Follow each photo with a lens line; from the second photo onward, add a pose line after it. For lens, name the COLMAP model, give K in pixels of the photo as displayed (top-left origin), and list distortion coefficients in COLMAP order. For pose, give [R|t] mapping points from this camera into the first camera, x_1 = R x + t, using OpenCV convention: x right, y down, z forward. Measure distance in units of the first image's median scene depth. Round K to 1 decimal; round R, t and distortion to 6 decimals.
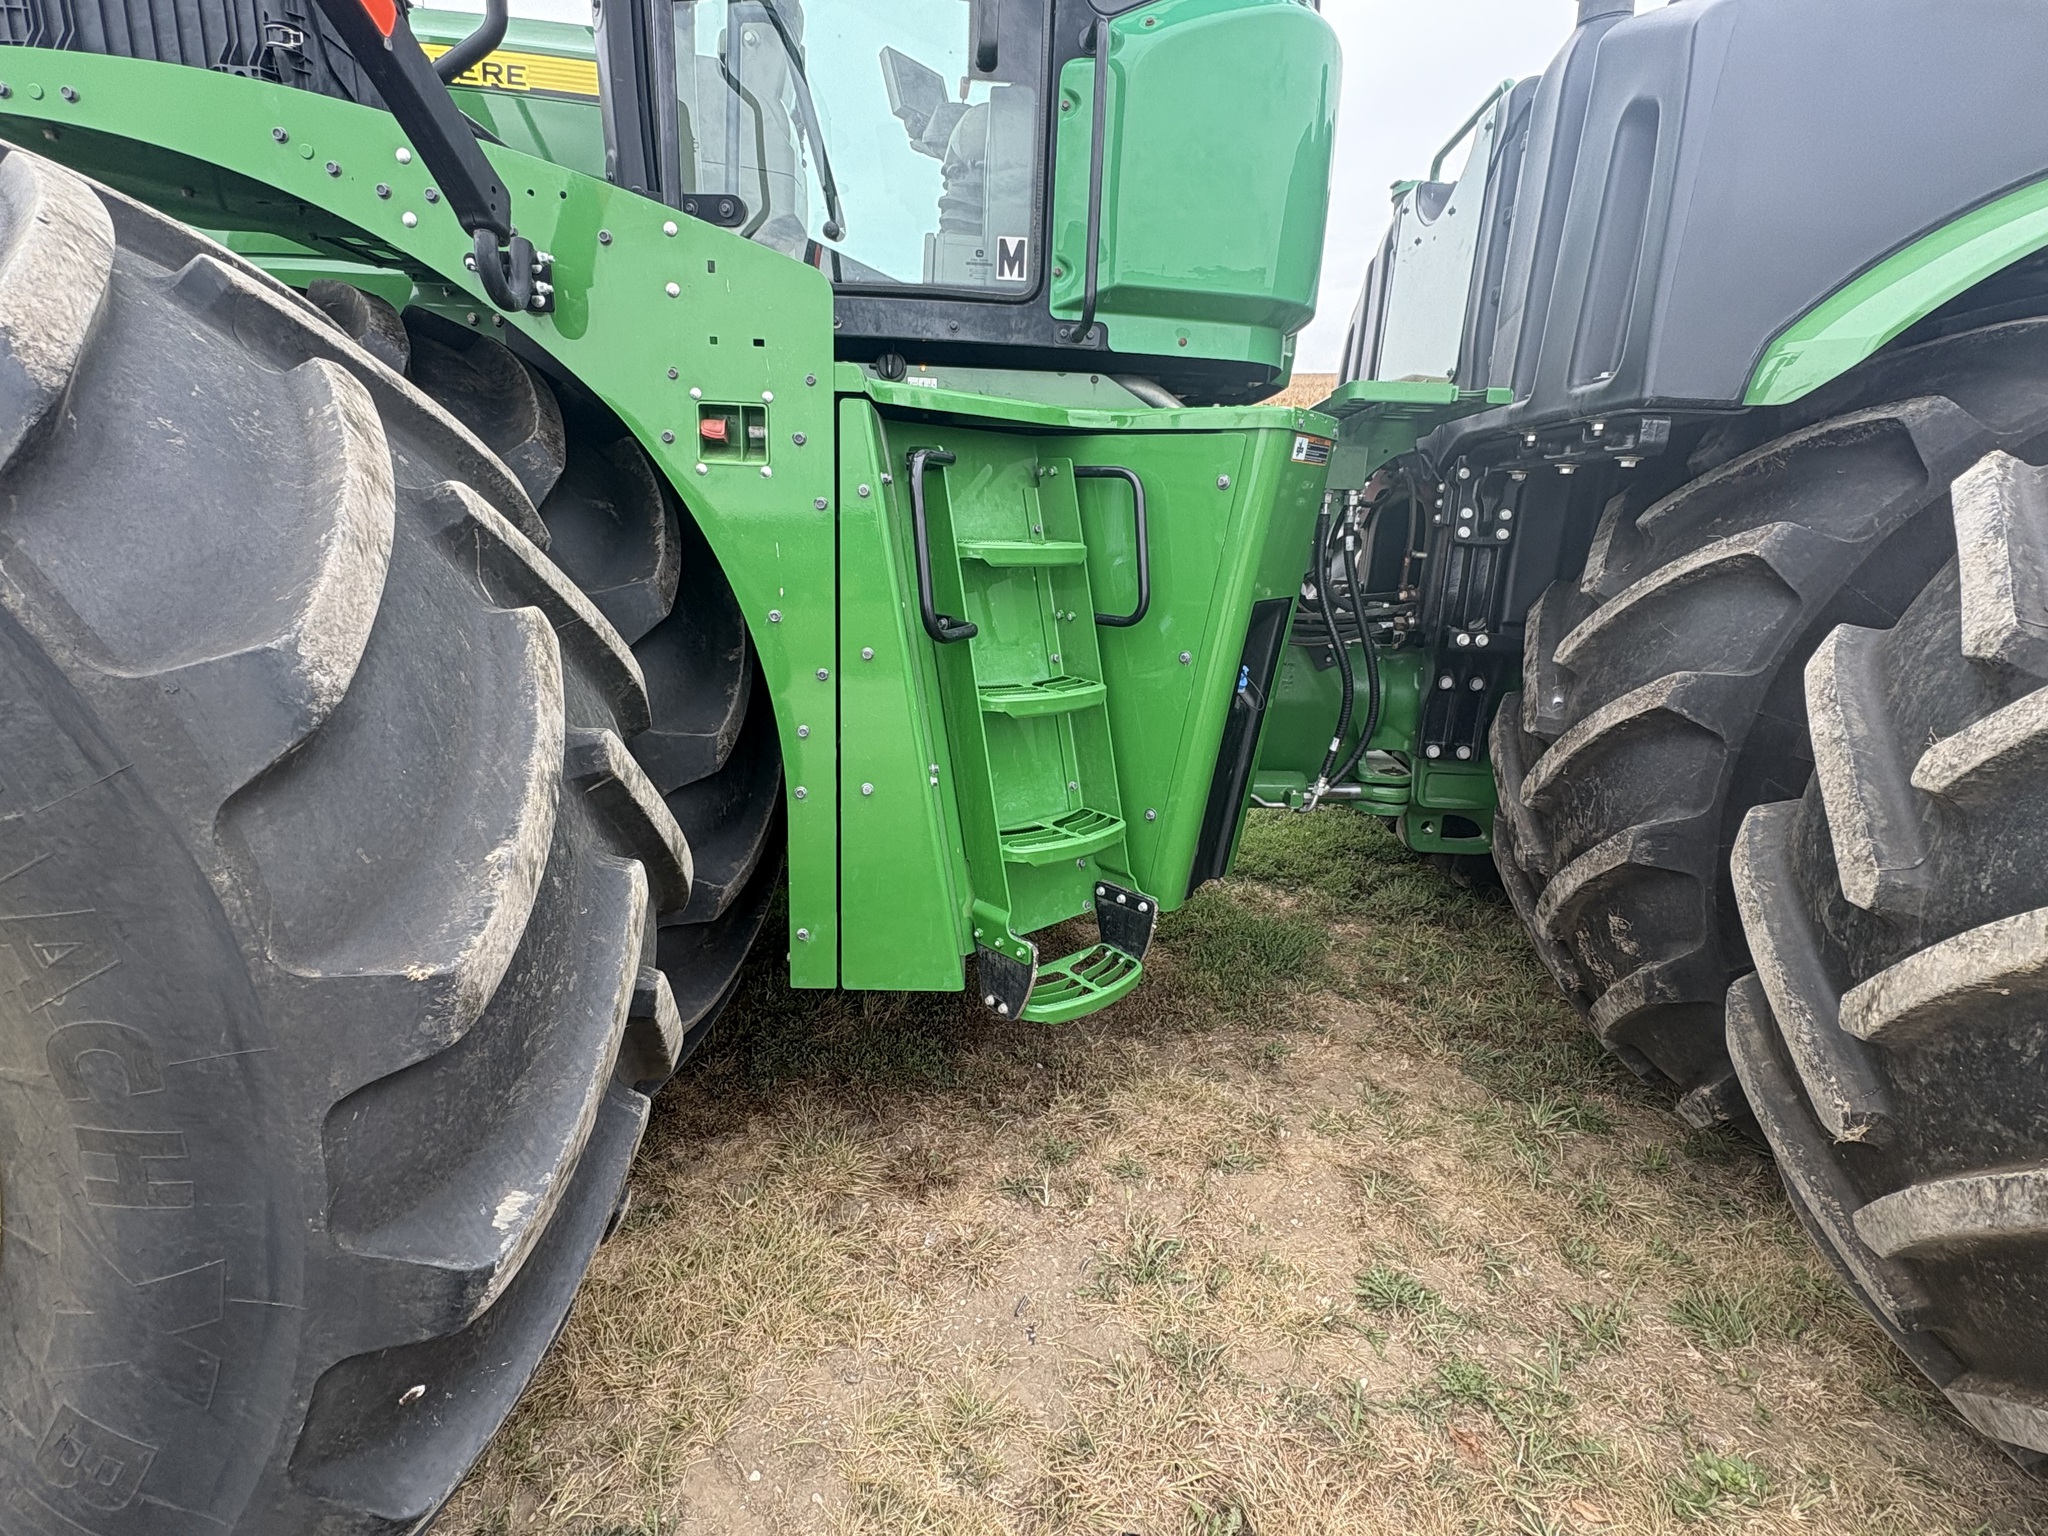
lens RADIAL K [[1016.9, 0, 1022.6], [0, 1016.9, 772.3], [0, 0, 1]] dist [-0.001164, 0.000407]
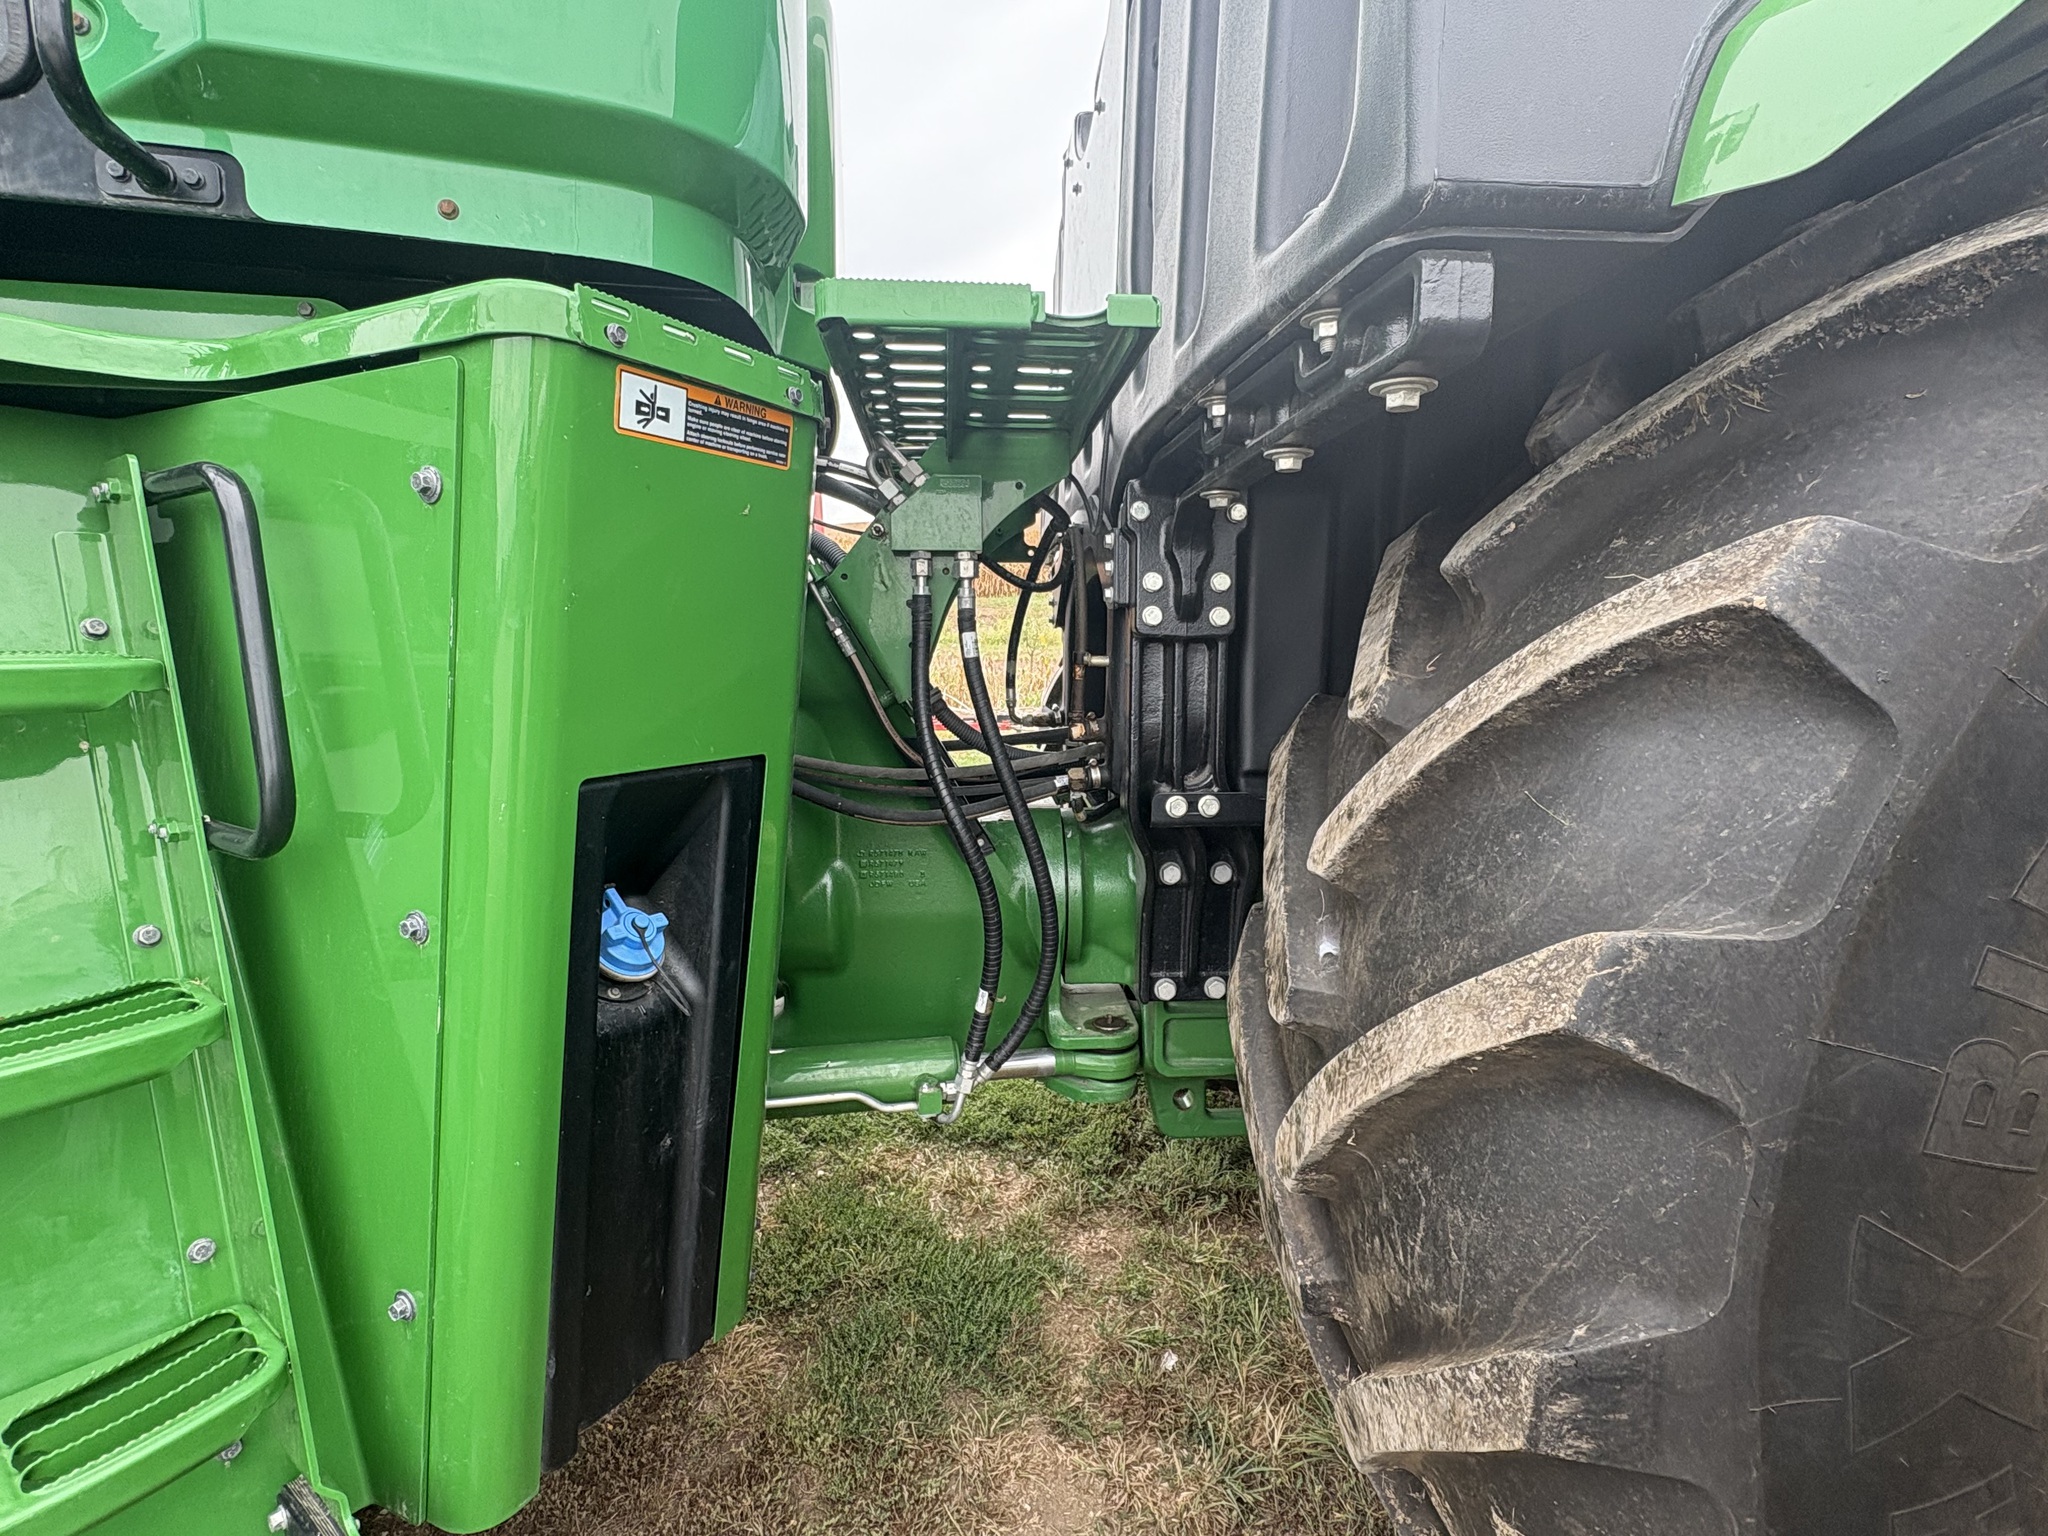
lens RADIAL K [[1016.9, 0, 1022.6], [0, 1016.9, 772.3], [0, 0, 1]] dist [-0.001164, 0.000407]
pose [[0.989812, -0.052073, 0.132518, 0.346720], [0.068104, 0.990500, -0.119466, -0.110119], [-0.125038, 0.127274, 0.983955, 0.576891]]
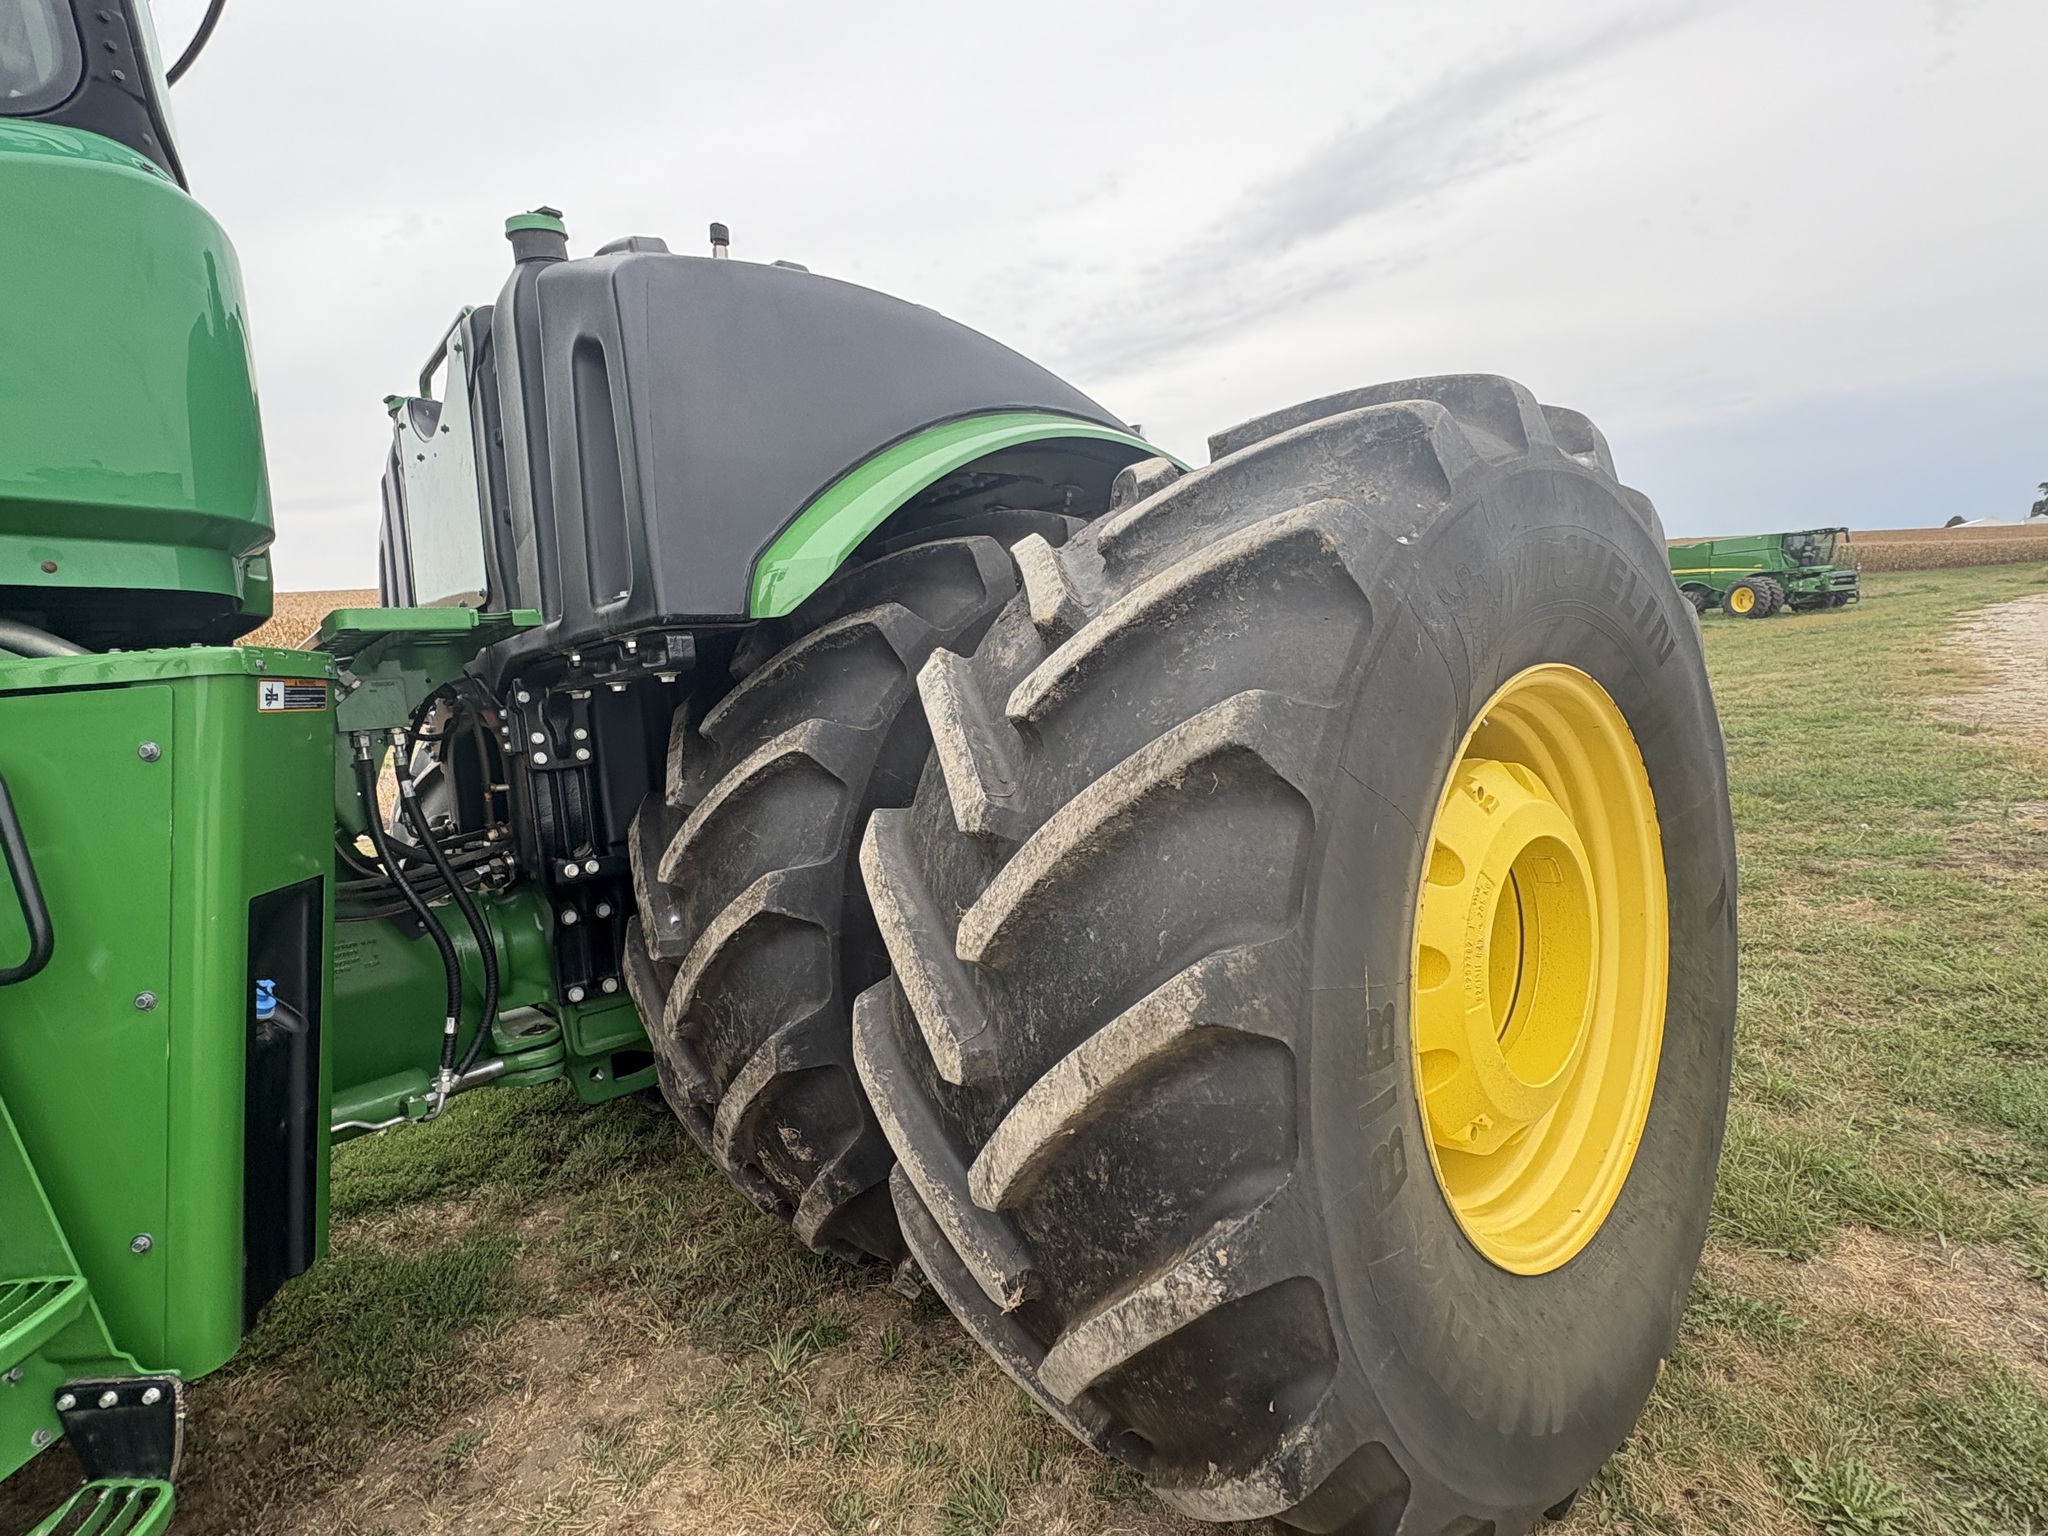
lens RADIAL K [[1014.6, 0, 1020.1], [0, 1014.6, 773.3], [0, 0, 1]] dist [-0.006202, 0.001386]
pose [[0.701530, -0.154902, 0.695601, 0.124054], [0.282206, 0.956680, -0.071570, -0.044813], [-0.654382, 0.246511, 0.714854, 0.089799]]
